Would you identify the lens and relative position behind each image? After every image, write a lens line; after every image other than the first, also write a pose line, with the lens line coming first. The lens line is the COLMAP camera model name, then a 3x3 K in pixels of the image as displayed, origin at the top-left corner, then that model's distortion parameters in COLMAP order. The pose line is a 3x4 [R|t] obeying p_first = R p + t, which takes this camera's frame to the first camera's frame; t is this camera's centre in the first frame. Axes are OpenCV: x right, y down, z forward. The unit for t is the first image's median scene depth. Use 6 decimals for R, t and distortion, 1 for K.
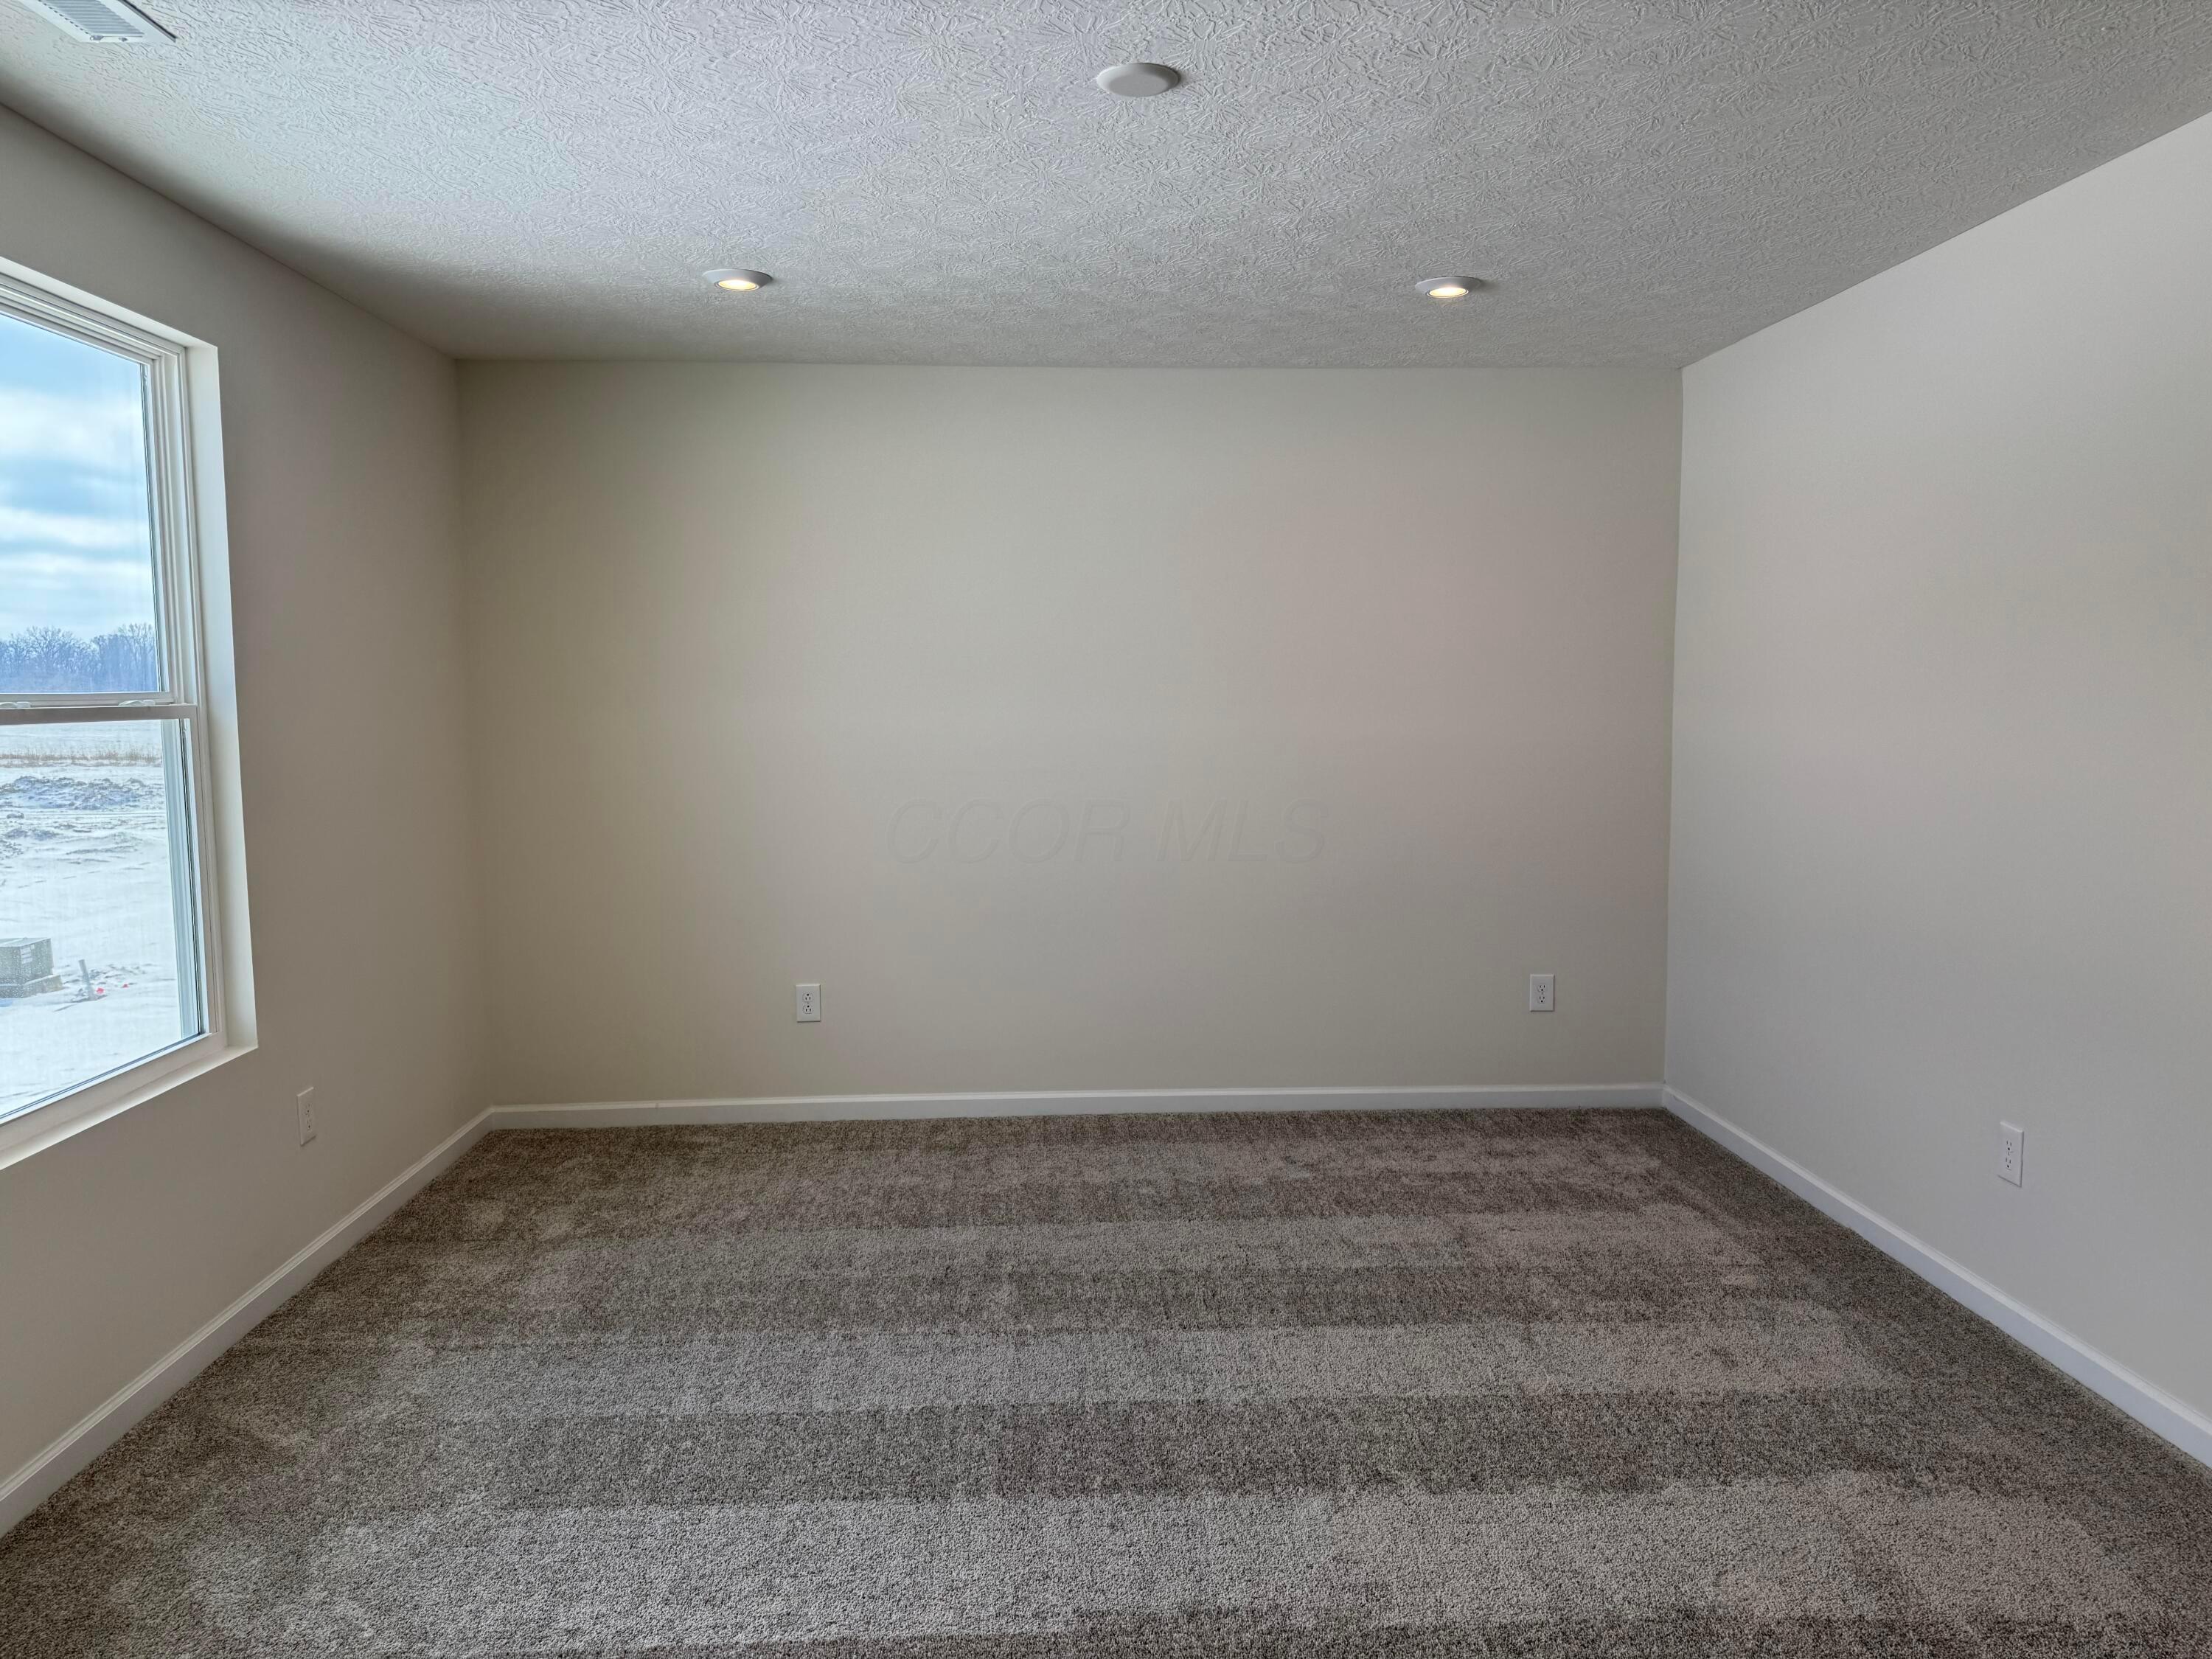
lens RADIAL K [[1547.7, 0, 1194.0], [0, 1547.7, 839.7], [0, 0, 1]] dist [0.035865, -0.045713]
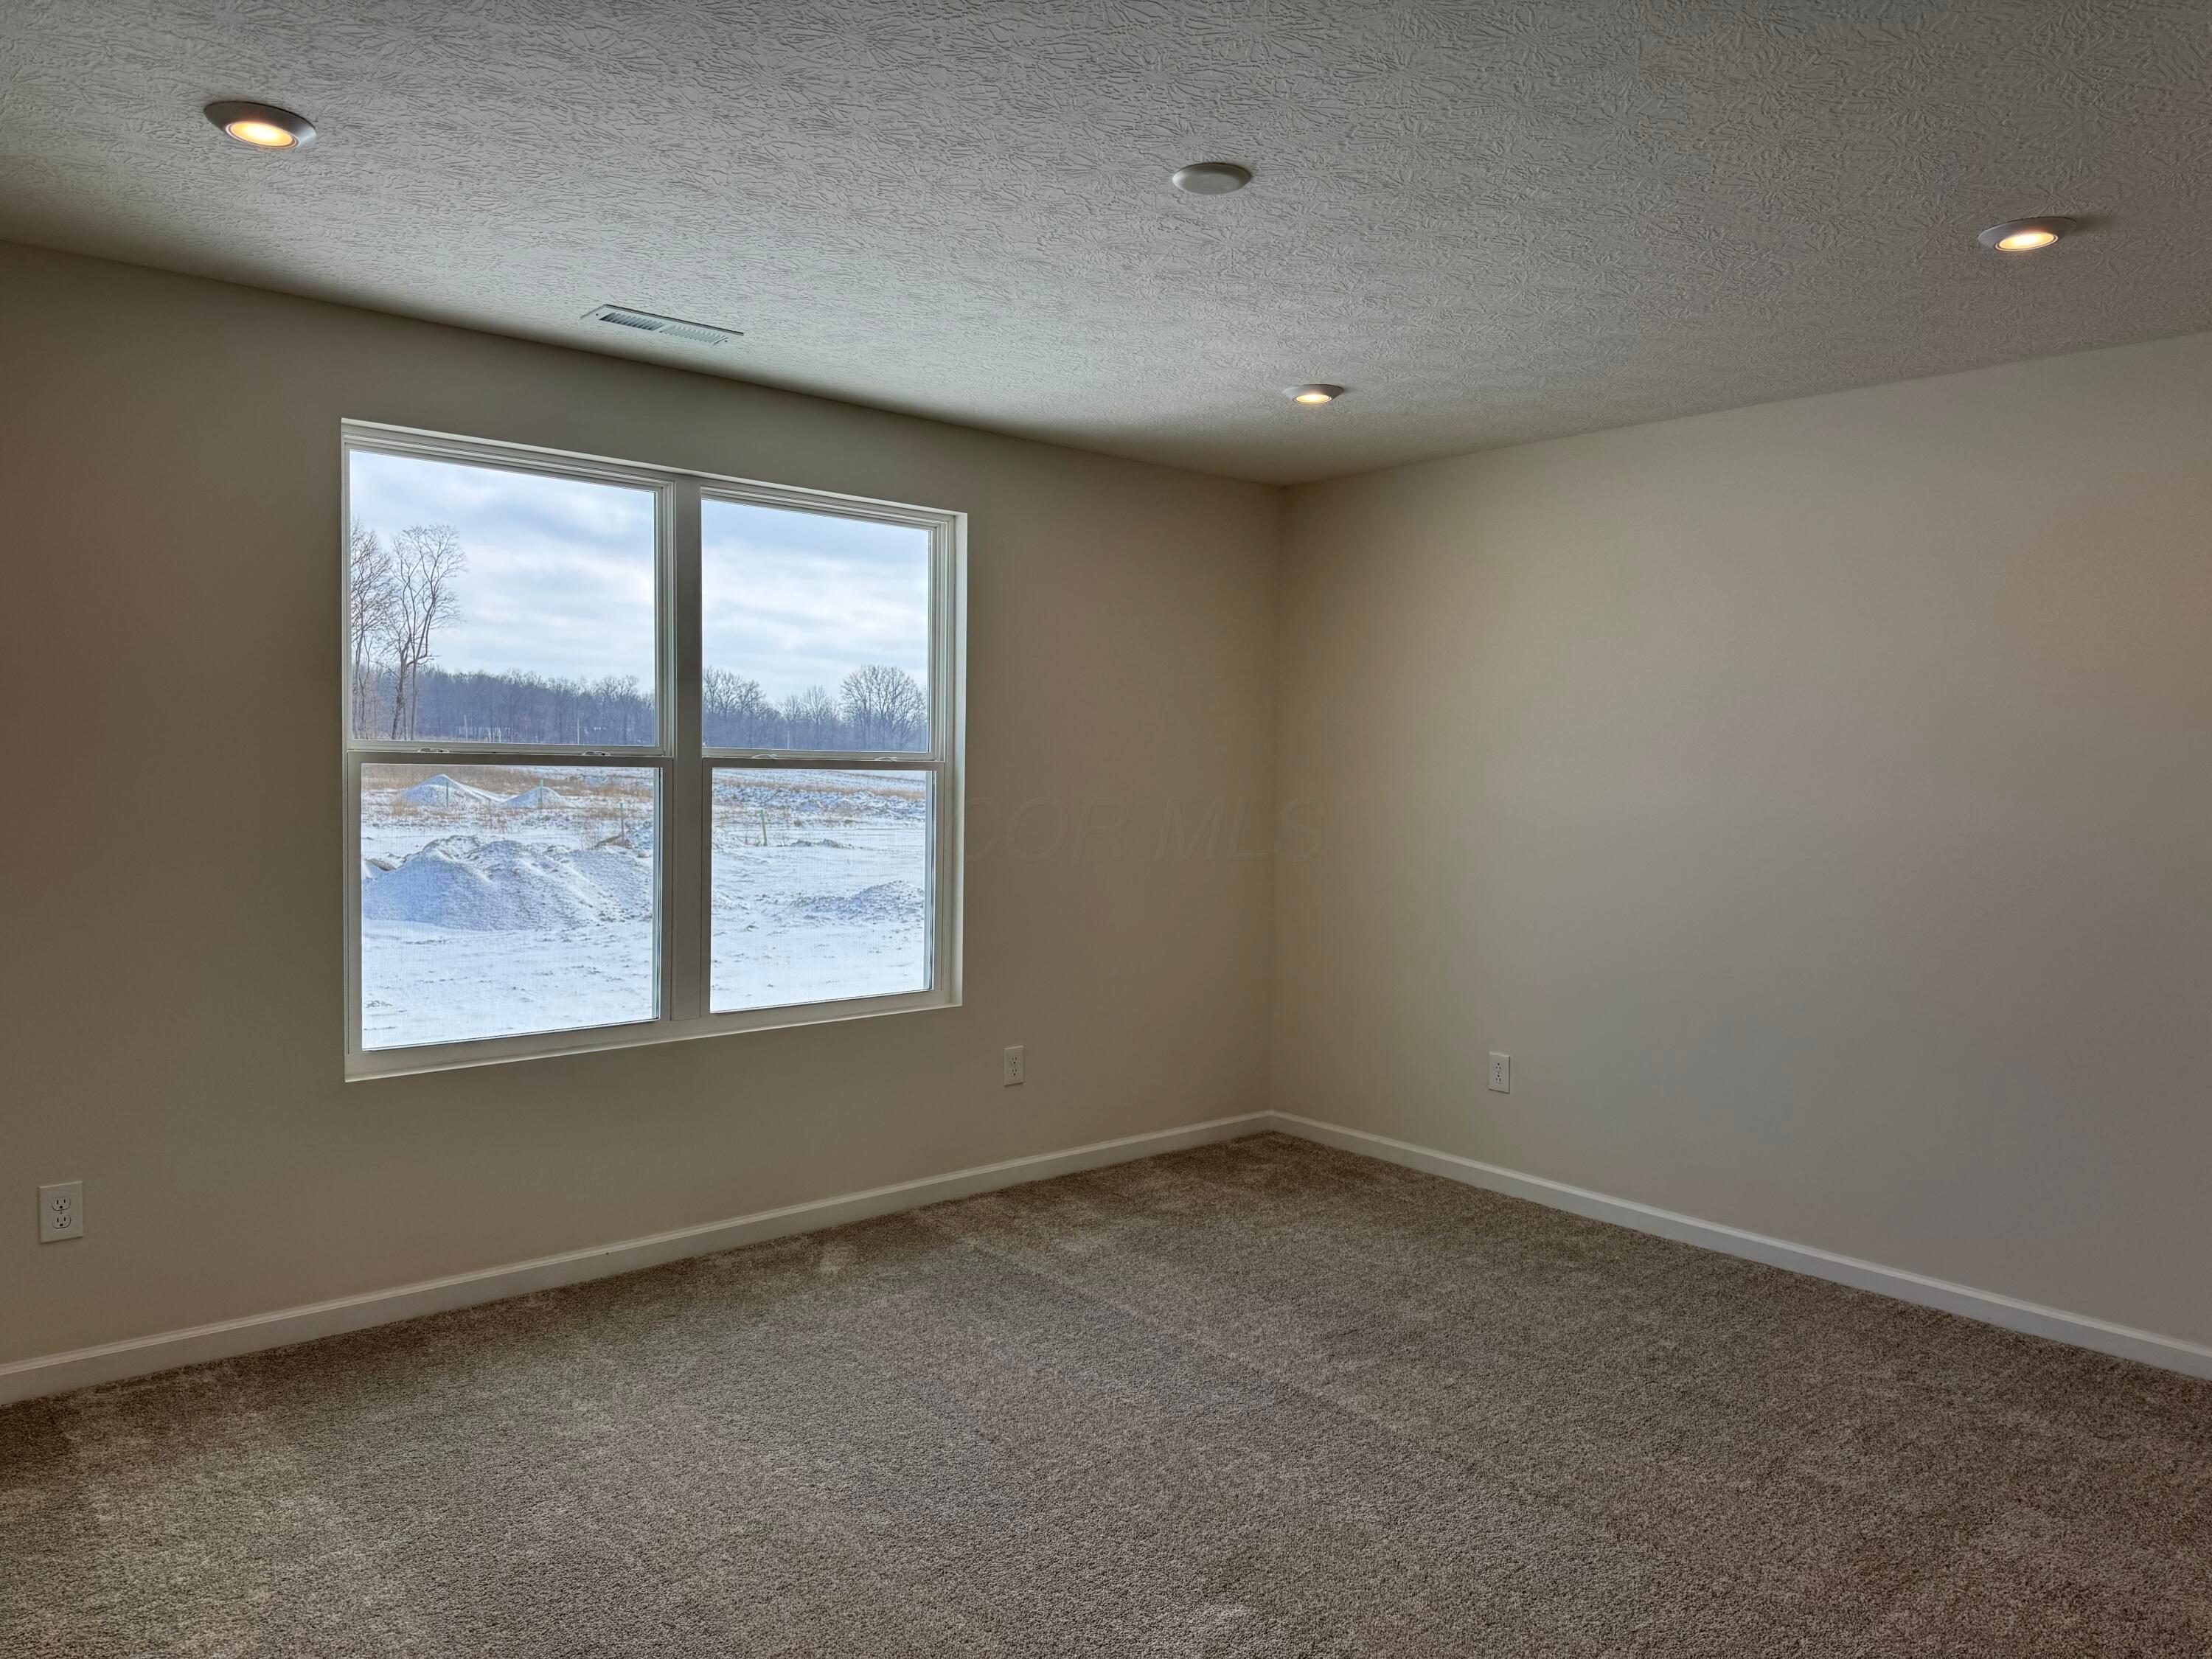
lens RADIAL K [[1547.7, 0, 1082.3], [0, 1547.7, 832.2], [0, 0, 1]] dist [0.035865, -0.045713]
pose [[0.590947, 0.056823, -0.804707, 0.494490], [-0.100786, 0.994901, -0.003761, -0.023751], [0.800390, 0.083326, 0.593661, 0.214483]]
